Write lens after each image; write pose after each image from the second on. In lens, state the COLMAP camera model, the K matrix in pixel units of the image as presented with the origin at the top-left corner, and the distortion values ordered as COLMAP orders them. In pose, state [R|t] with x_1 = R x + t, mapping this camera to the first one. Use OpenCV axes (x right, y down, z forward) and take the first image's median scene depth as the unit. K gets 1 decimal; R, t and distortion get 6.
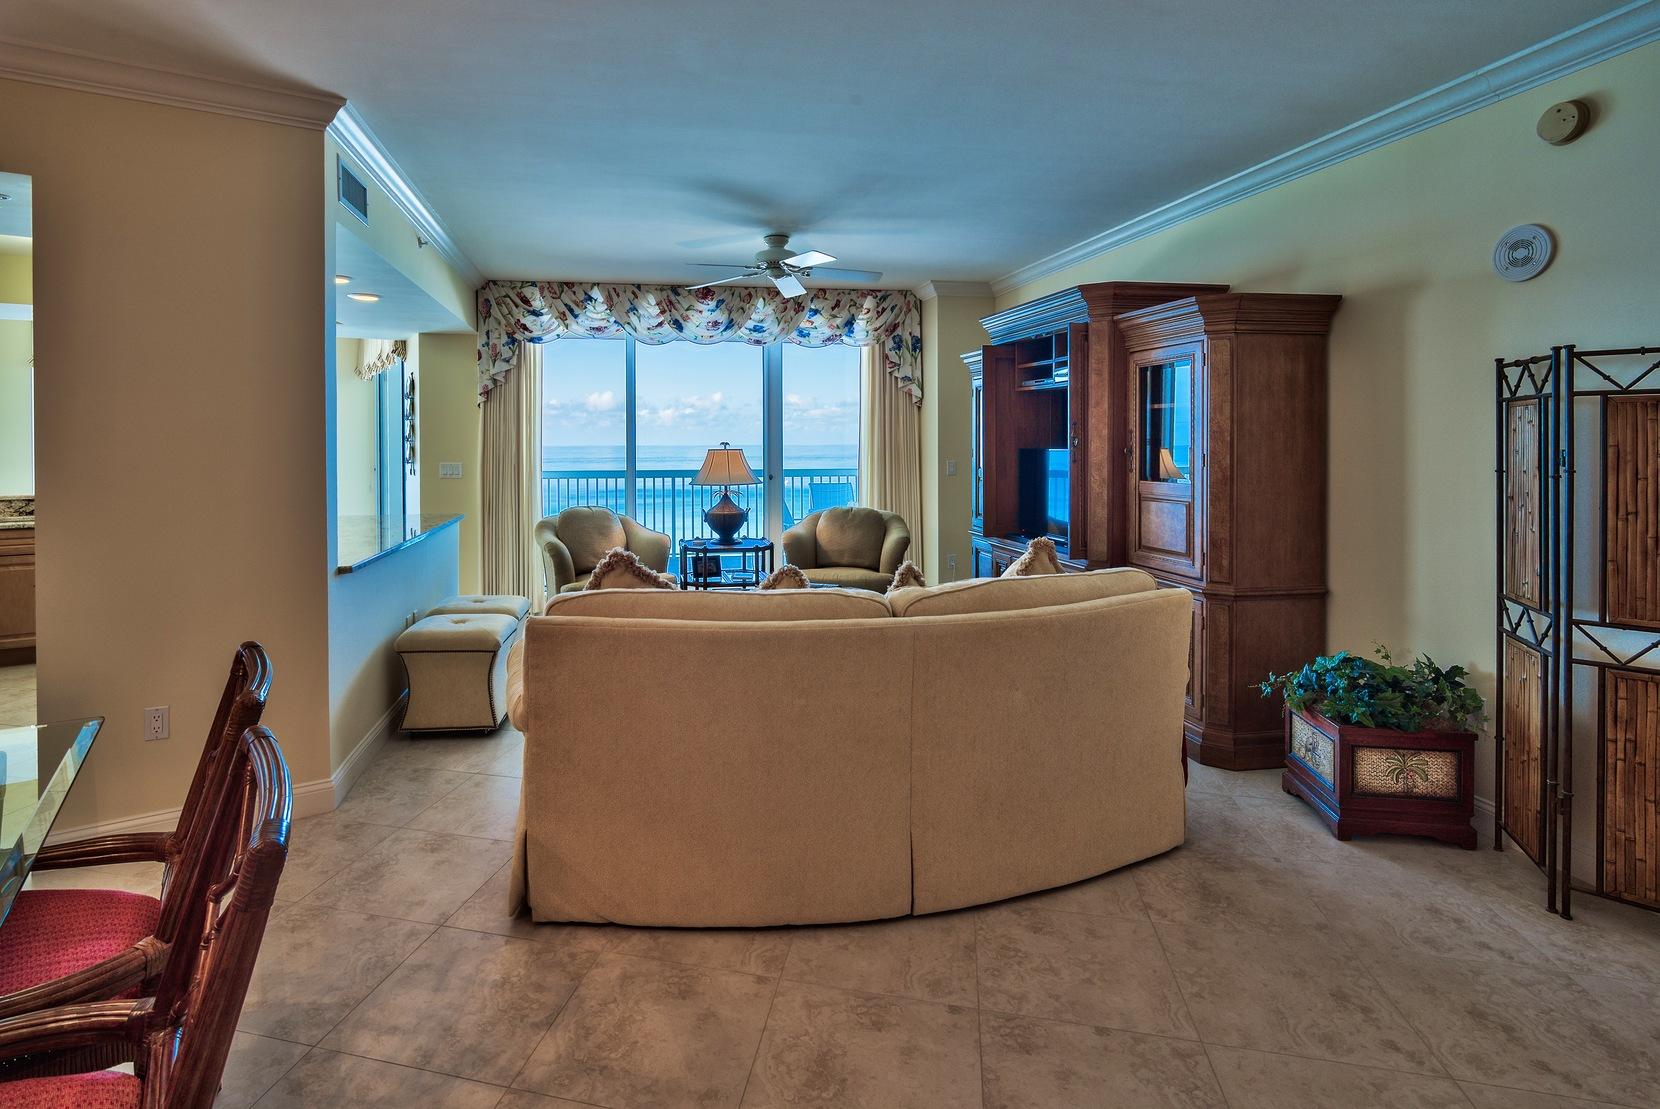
lens RADIAL K [[822.9, 0, 719.7], [0, 822.9, 446.0], [0, 0, 1]] dist [-0.001504, -0.000510]
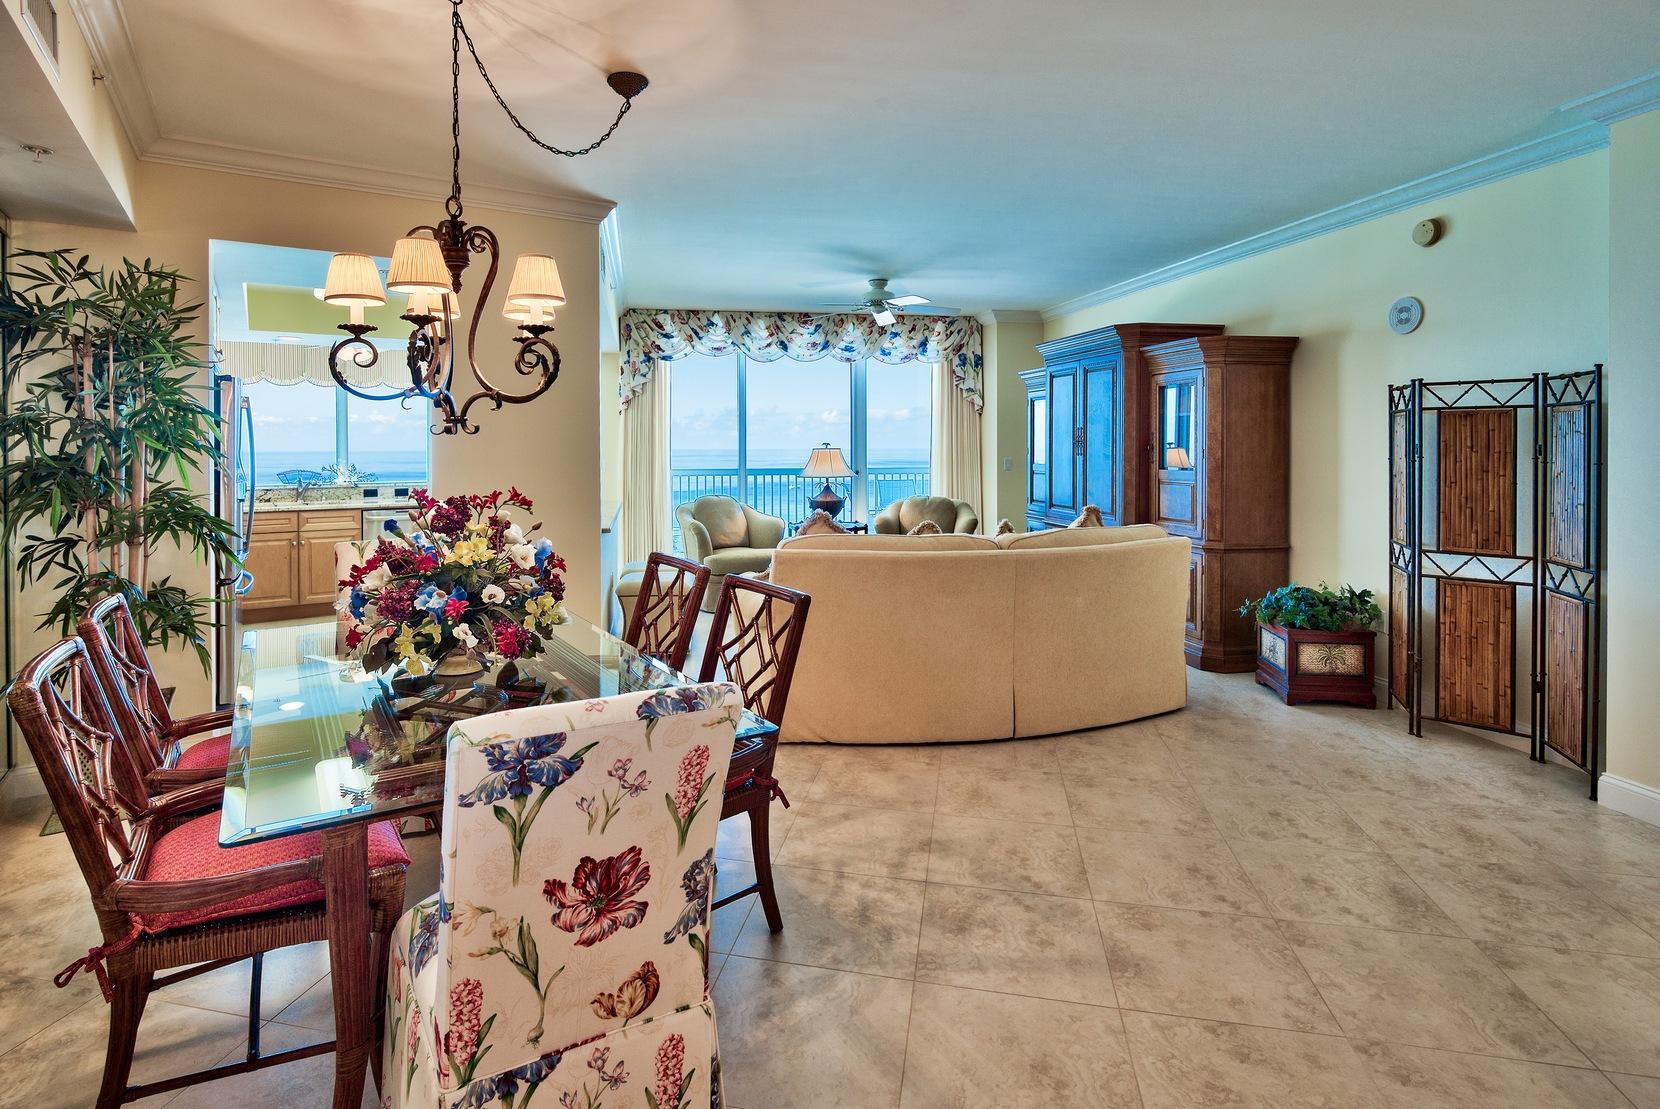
lens RADIAL K [[822.9, 0, 767.9], [0, 822.9, 450.4], [0, 0, 1]] dist [-0.001504, -0.000510]
pose [[0.999771, -0.000477, 0.021378, -0.185130], [0.000432, 0.999998, 0.002097, 0.008110], [-0.021378, -0.002088, 0.999769, -0.388824]]
